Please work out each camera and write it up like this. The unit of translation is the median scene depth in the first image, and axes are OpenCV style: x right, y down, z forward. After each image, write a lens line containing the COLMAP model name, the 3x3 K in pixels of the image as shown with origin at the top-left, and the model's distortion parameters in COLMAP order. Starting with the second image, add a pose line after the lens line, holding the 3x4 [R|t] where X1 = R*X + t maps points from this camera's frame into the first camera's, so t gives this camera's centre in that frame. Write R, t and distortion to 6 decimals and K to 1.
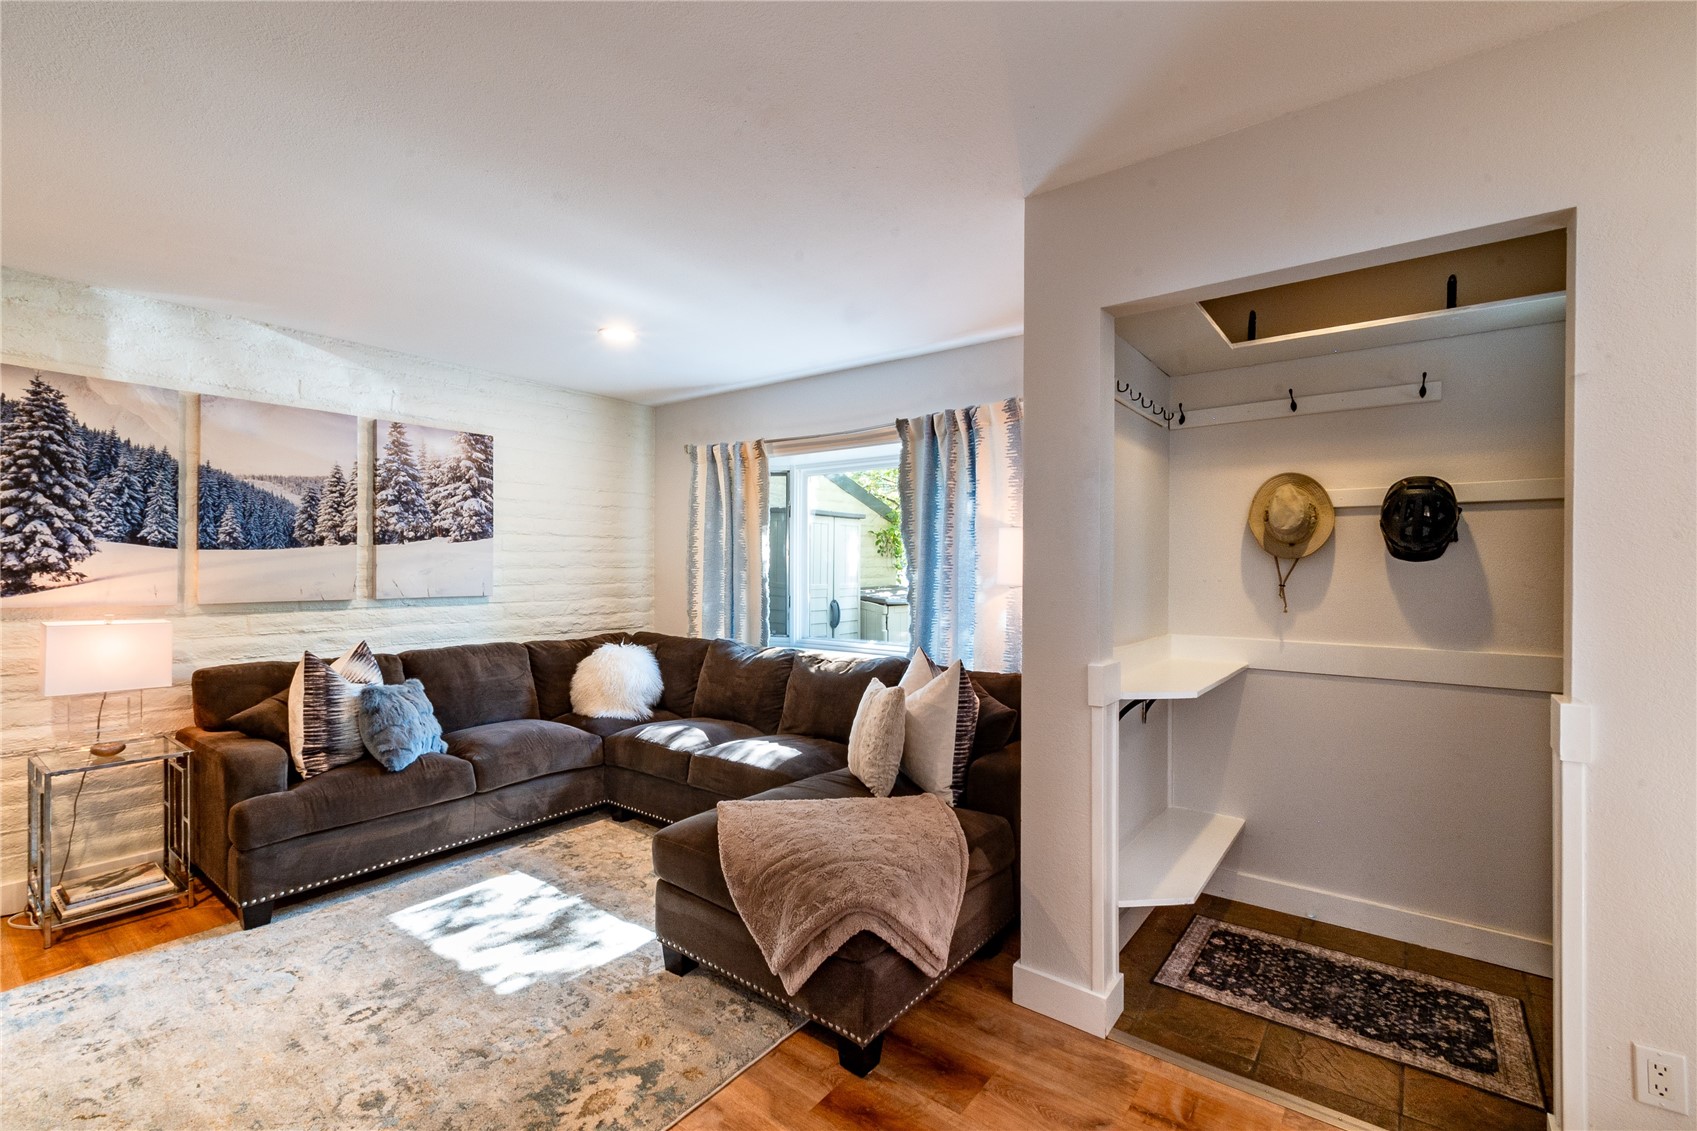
lens RADIAL K [[737.4, 0, 822.2], [0, 737.4, 568.6], [0, 0, 1]] dist [0.005256, -0.004336]
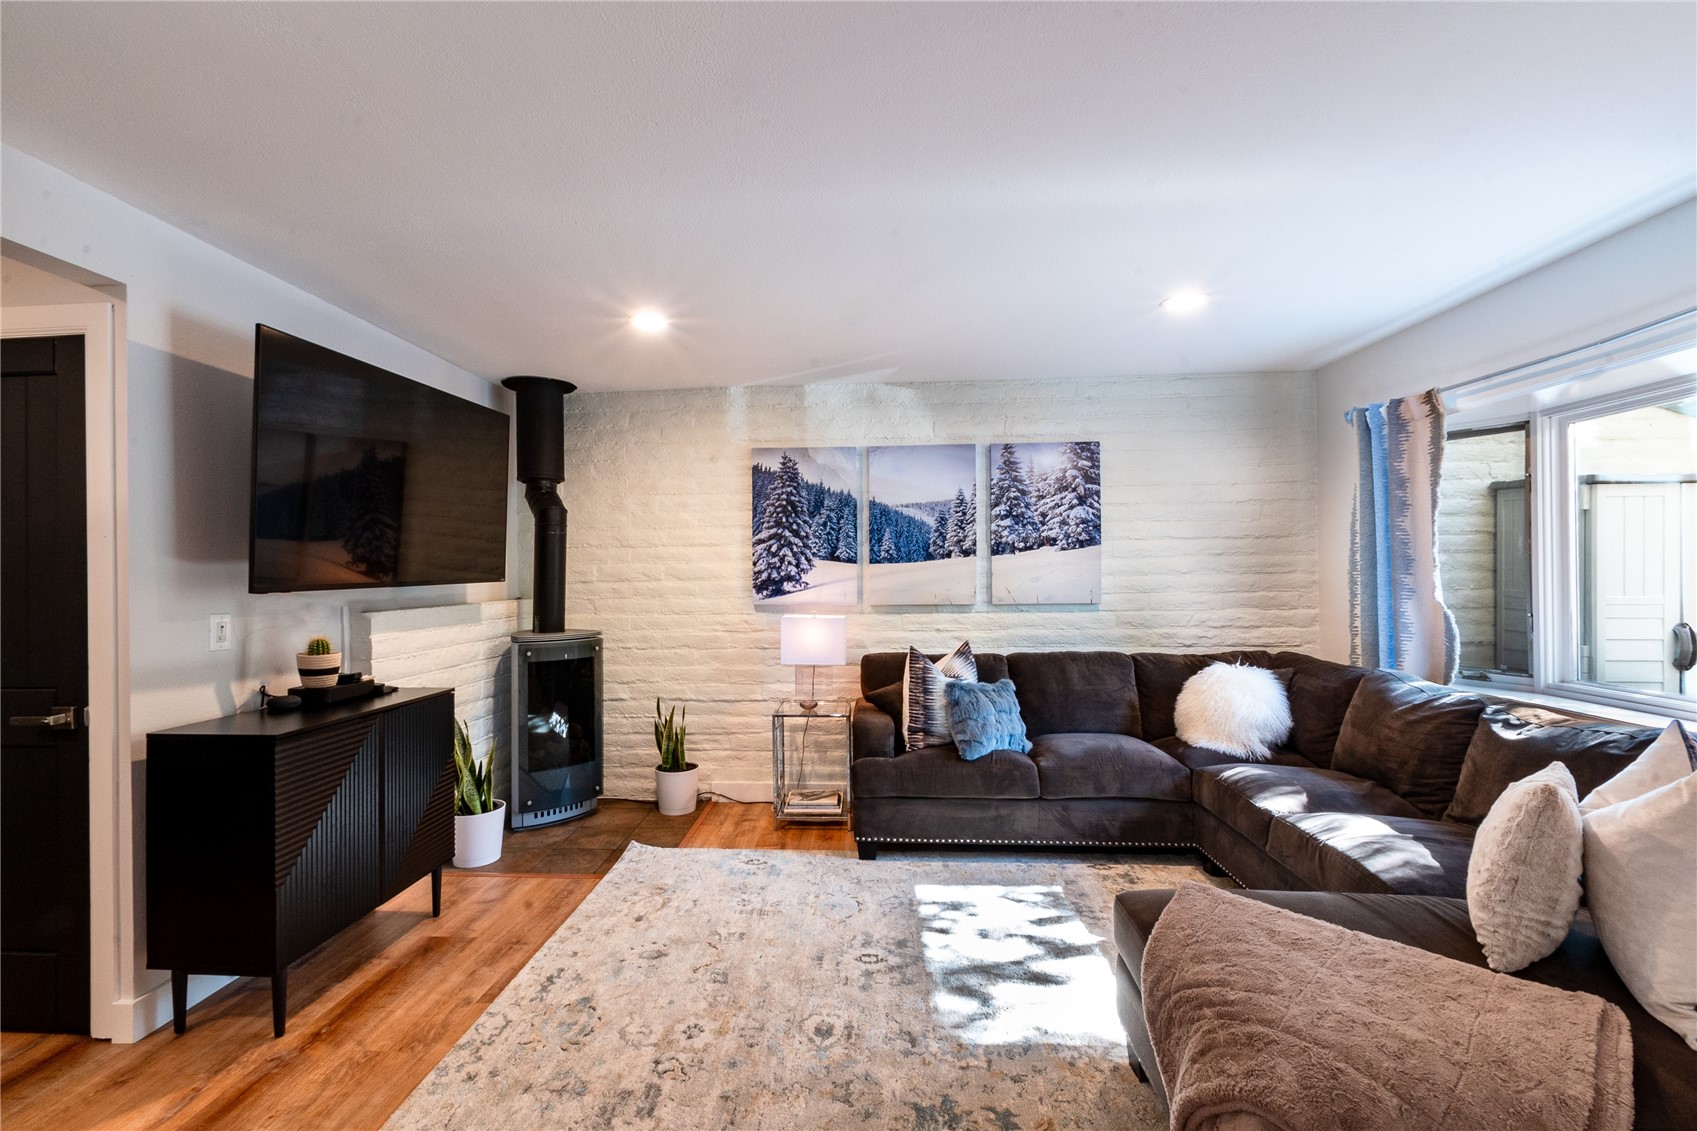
lens RADIAL K [[737.4, 0, 828.4], [0, 737.4, 569.7], [0, 0, 1]] dist [0.005256, -0.004336]
pose [[0.561886, -0.014872, -0.827081, 0.222925], [0.010824, 0.999885, -0.010626, -0.002026], [0.827144, -0.002982, 0.561982, 0.200491]]
